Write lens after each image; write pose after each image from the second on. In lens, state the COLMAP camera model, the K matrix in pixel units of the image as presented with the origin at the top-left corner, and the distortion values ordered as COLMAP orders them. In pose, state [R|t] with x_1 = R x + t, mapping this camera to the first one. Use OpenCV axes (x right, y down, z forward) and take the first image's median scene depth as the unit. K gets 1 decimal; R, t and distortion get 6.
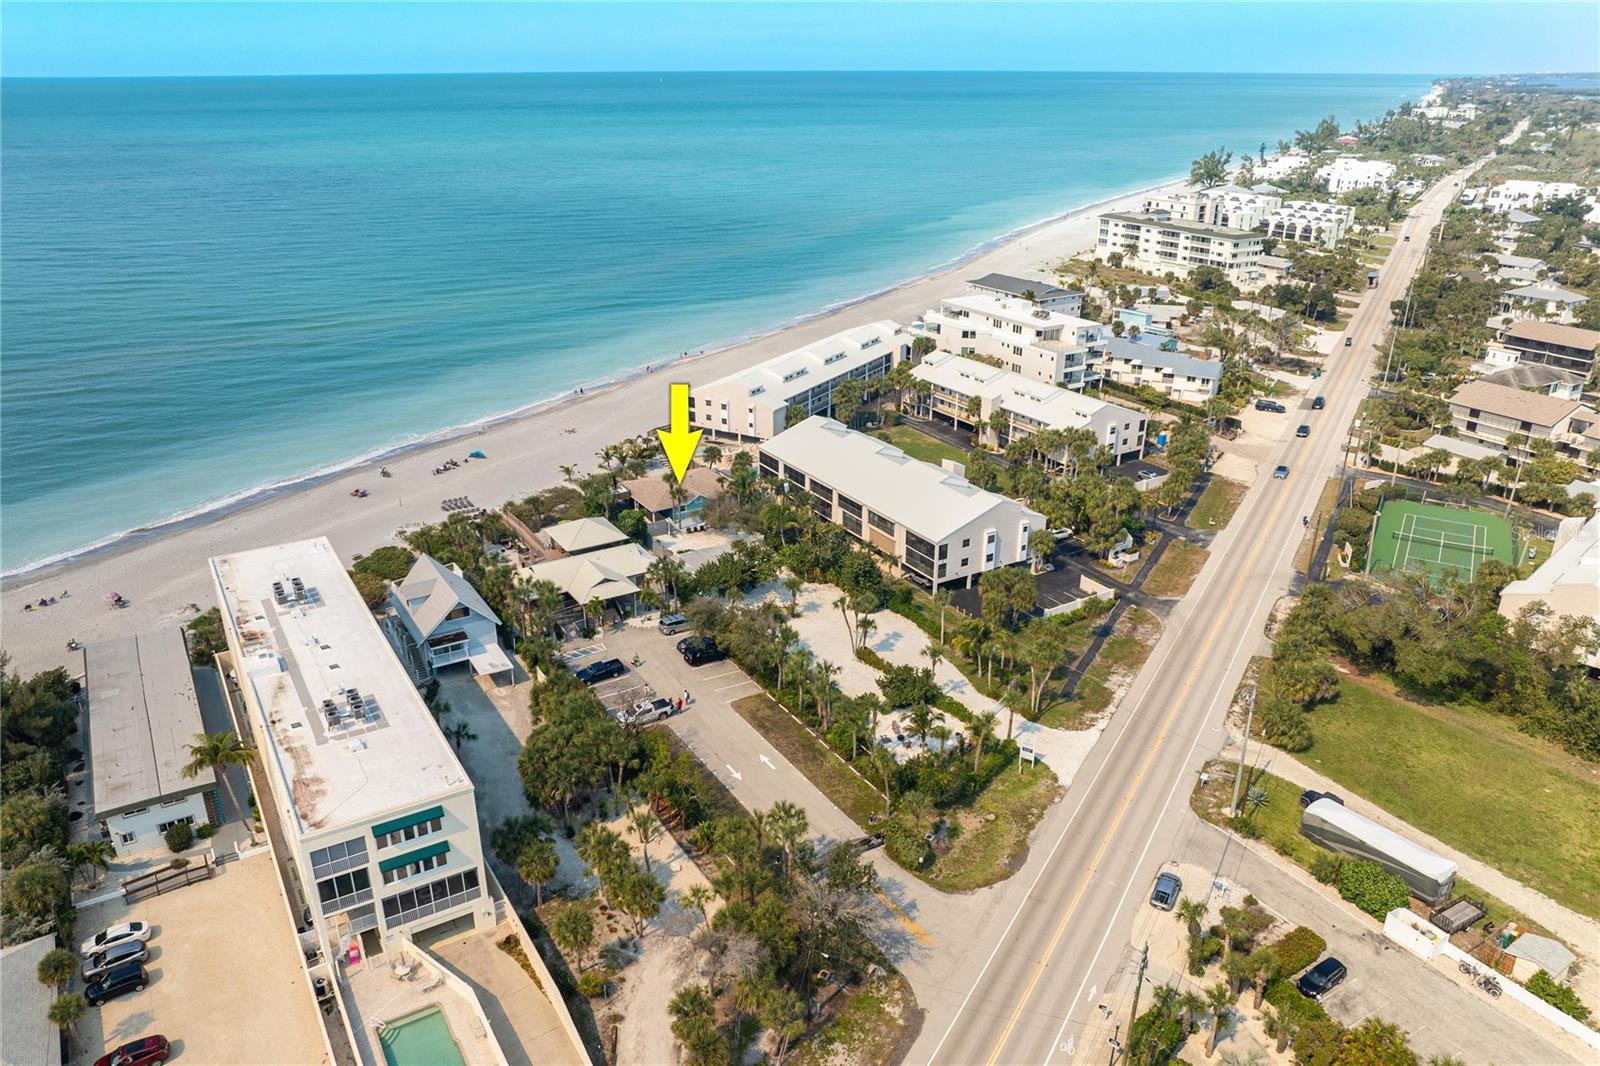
lens RADIAL K [[1148.9, 0, 796.6], [0, 1148.9, 554.6], [0, 0, 1]] dist [-0.027583, -0.002628]
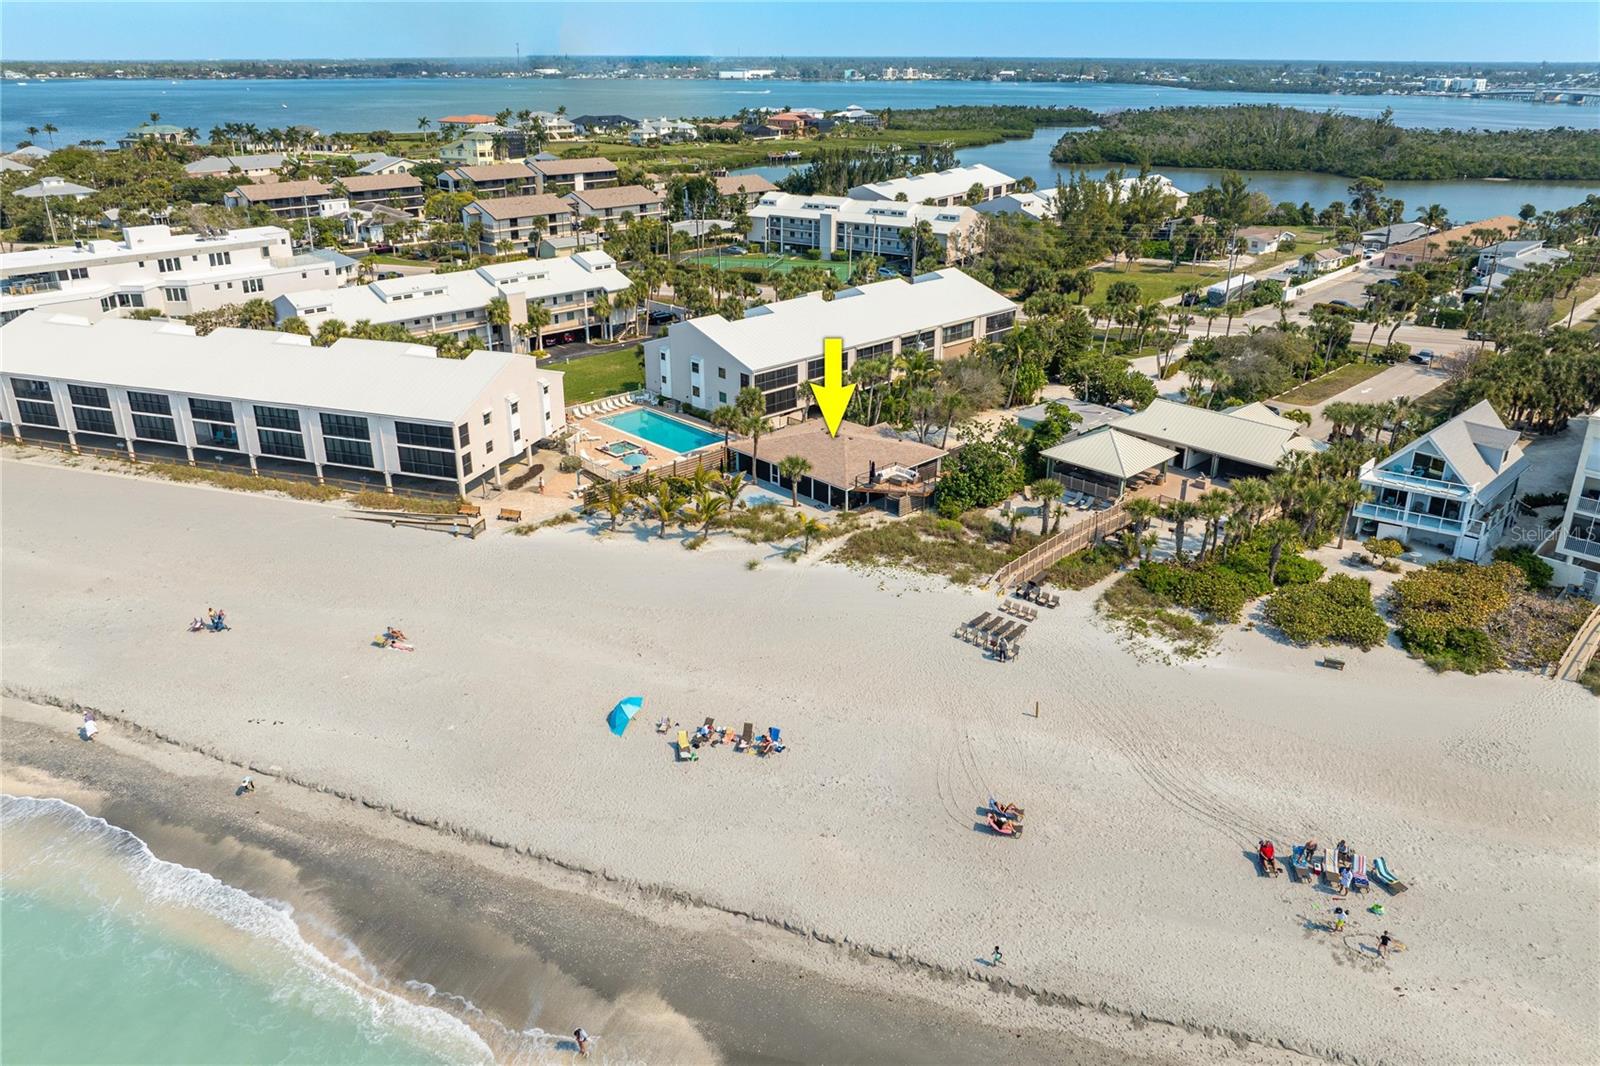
lens RADIAL K [[1121.7, 0, 806.8], [0, 1121.7, 471.3], [0, 0, 1]] dist [-0.031653, 0.009124]
pose [[-0.231116, -0.338668, 0.912080, -0.606068], [0.382619, 0.830286, 0.405250, -0.277846], [-0.894532, 0.442639, -0.062311, 0.989741]]
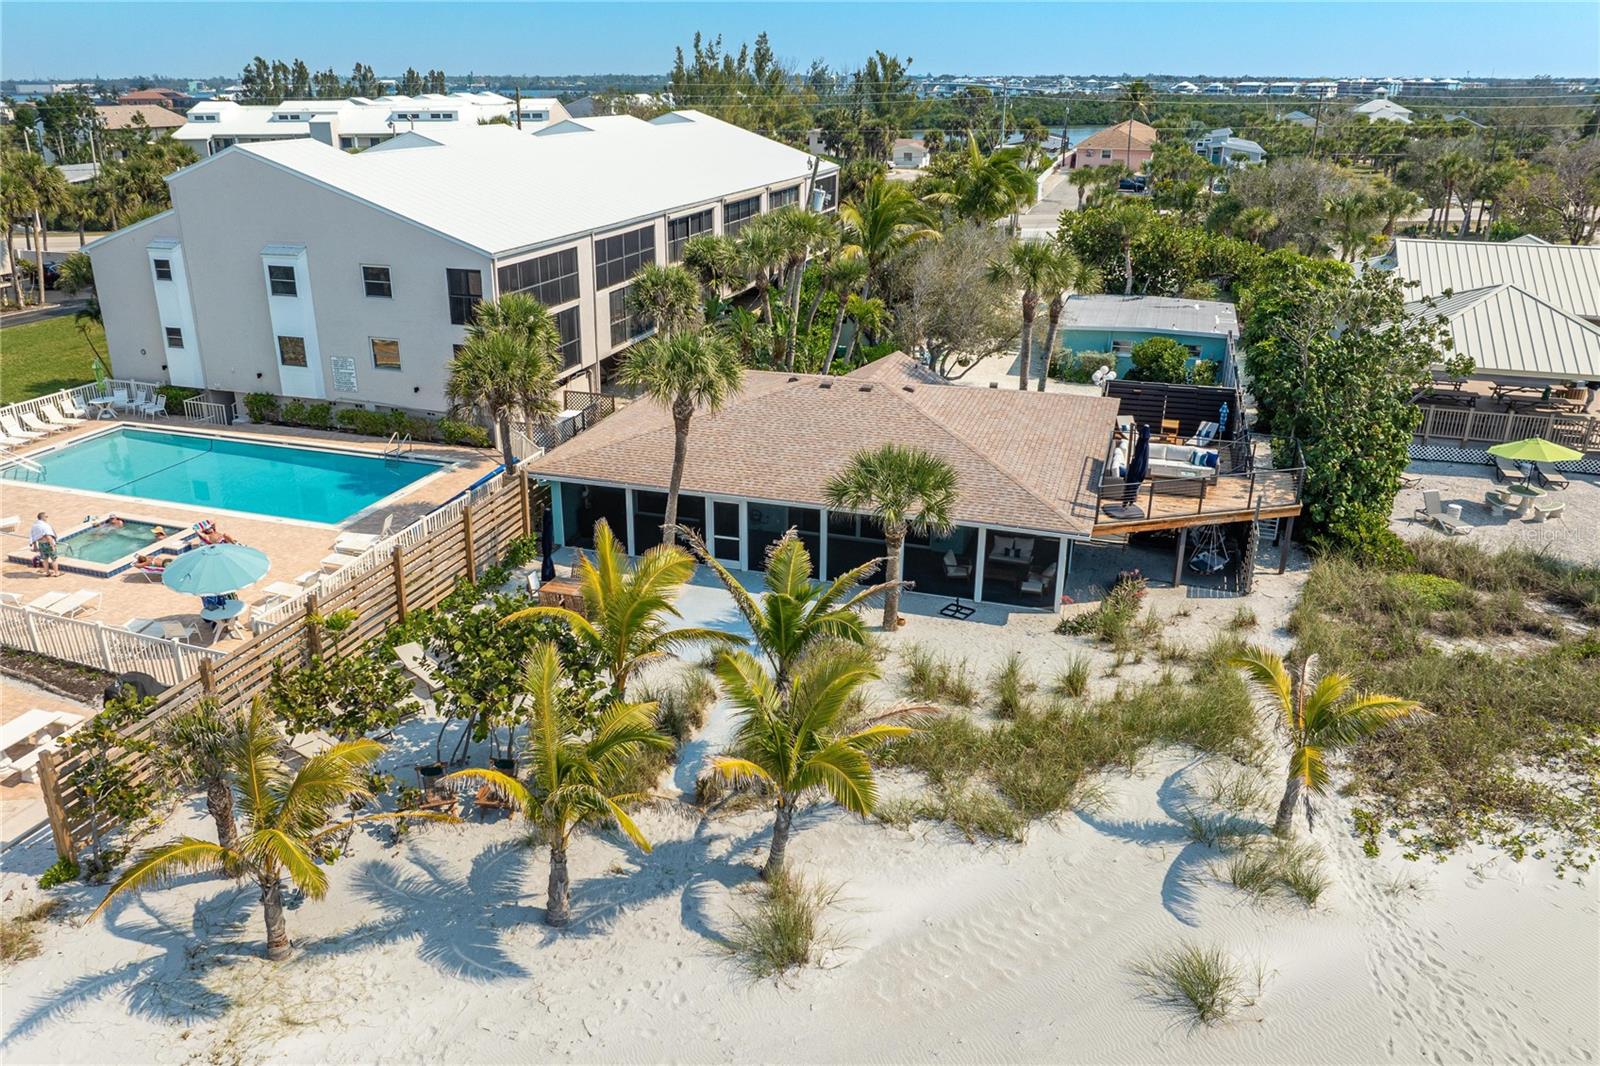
lens RADIAL K [[1191.1, 0, 761.7], [0, 1191.1, 532.1], [0, 0, 1]] dist [-0.039455, -0.002675]
pose [[-0.645975, -0.272118, 0.713210, -0.232440], [0.303924, 0.765379, 0.567296, -0.158820], [-0.700247, 0.583221, -0.411713, 1.038372]]
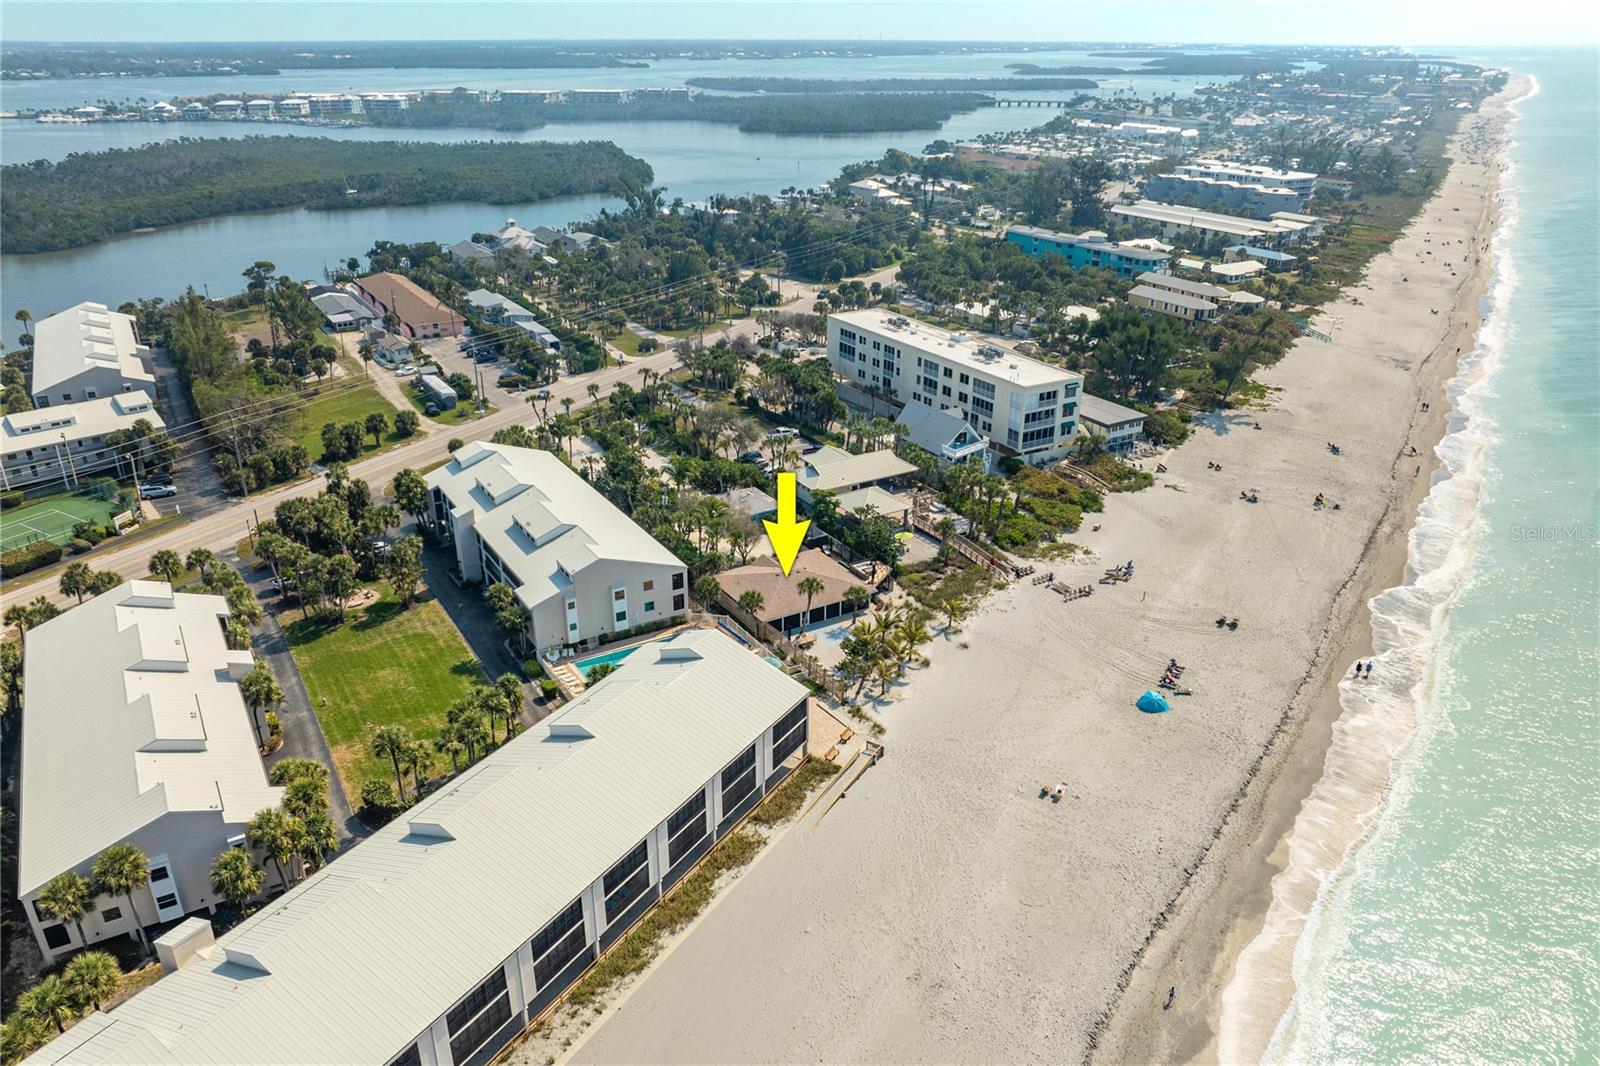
lens RADIAL K [[1140.9, 0, 794.9], [0, 1140.9, 537.4], [0, 0, 1]] dist [-0.026601, -0.001523]
pose [[-0.999990, -0.002606, 0.003630, -0.100720], [0.000878, 0.681792, 0.731546, -0.605360], [-0.004381, 0.731541, -0.681783, 1.410144]]
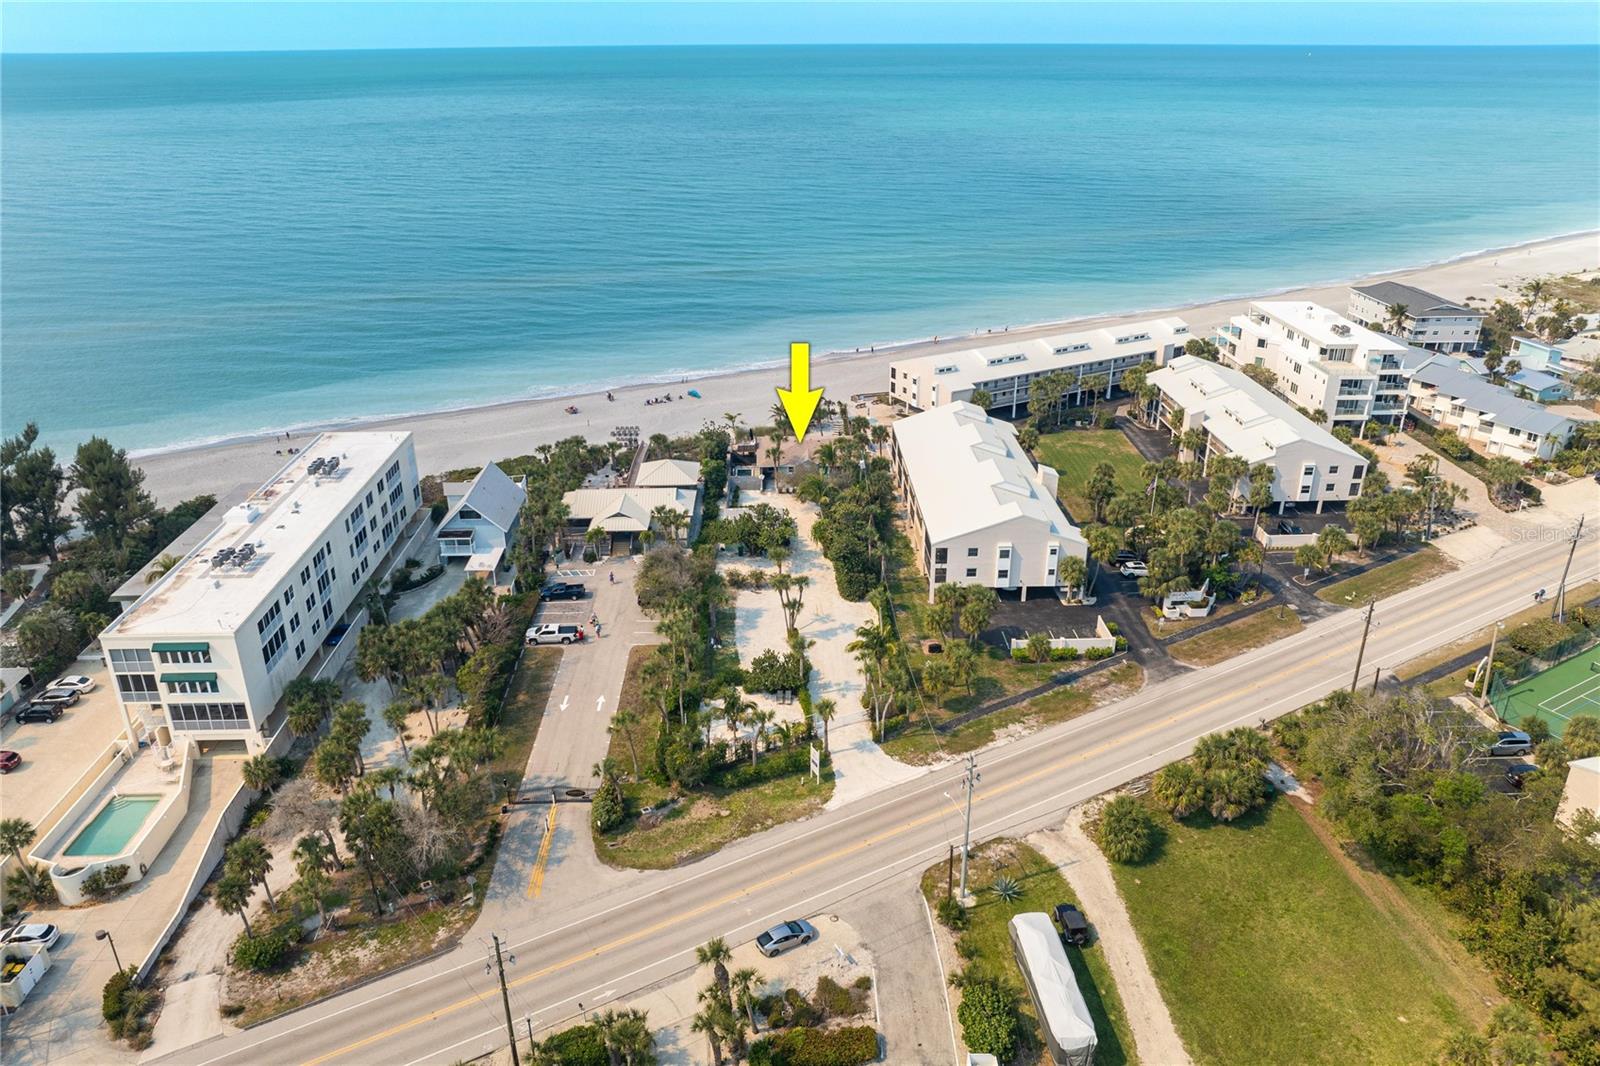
lens RADIAL K [[1140.9, 0, 794.9], [0, 1140.9, 537.4], [0, 0, 1]] dist [-0.026601, -0.001523]
pose [[0.867779, 0.198050, -0.455781, 0.343090], [-0.192734, 0.979496, 0.058665, -0.037321], [0.458054, 0.036937, 0.888157, 0.092250]]
